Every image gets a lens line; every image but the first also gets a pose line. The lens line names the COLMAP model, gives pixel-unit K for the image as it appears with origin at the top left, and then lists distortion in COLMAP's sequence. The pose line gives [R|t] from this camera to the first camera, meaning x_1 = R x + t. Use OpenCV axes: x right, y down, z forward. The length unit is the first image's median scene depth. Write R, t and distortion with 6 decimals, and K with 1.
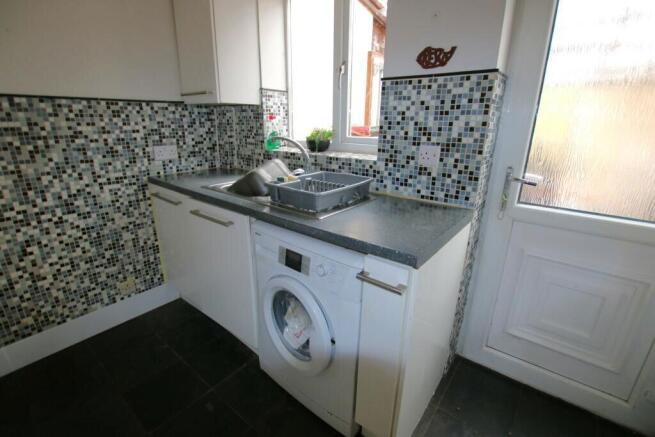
lens RADIAL K [[305.4, 0, 329.2], [0, 305.4, 220.1], [0, 0, 1]] dist [-0.022999, -0.000619]
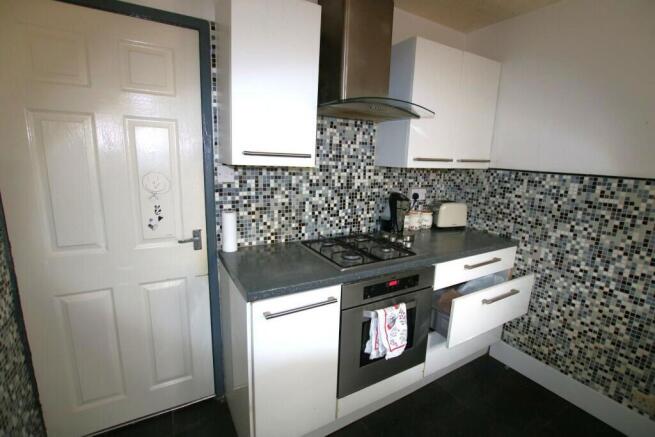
lens RADIAL K [[303.6, 0, 330.8], [0, 303.6, 218.2], [0, 0, 1]] dist [-0.021362, 0.000557]
pose [[-0.362983, 0.156243, -0.918603, 0.316758], [-0.333168, 0.898907, 0.284543, -0.184780], [0.870197, 0.409333, -0.274233, 0.319413]]
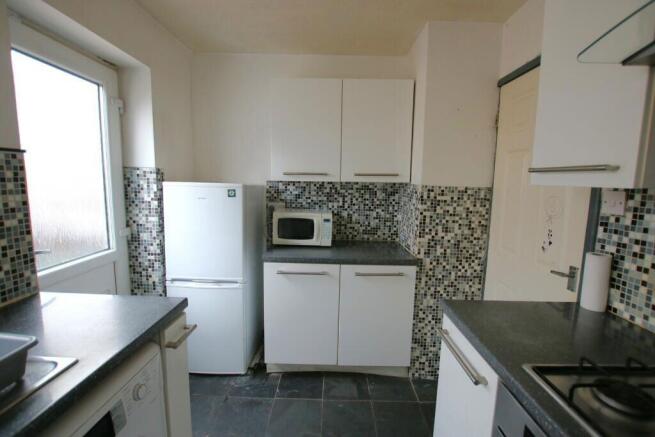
lens RADIAL K [[303.6, 0, 327.4], [0, 303.6, 219.6], [0, 0, 1]] dist [-0.021362, 0.000557]
pose [[-0.597461, -0.120666, 0.792767, -0.566811], [0.229292, 0.921631, 0.313084, -0.245958], [-0.768417, 0.368831, -0.522971, 0.555851]]
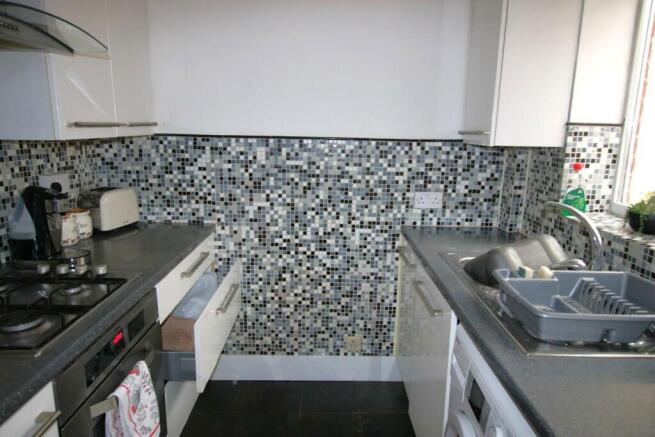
lens RADIAL K [[442.3, 0, 325.8], [0, 442.3, 219.2], [0, 0, 1]] dist [-0.007138, 0.006088]
pose [[0.616061, 0.152561, -0.772783, 0.242423], [-0.252781, 0.967466, -0.010522, -0.103532], [0.746037, 0.201828, 0.634583, 0.060750]]
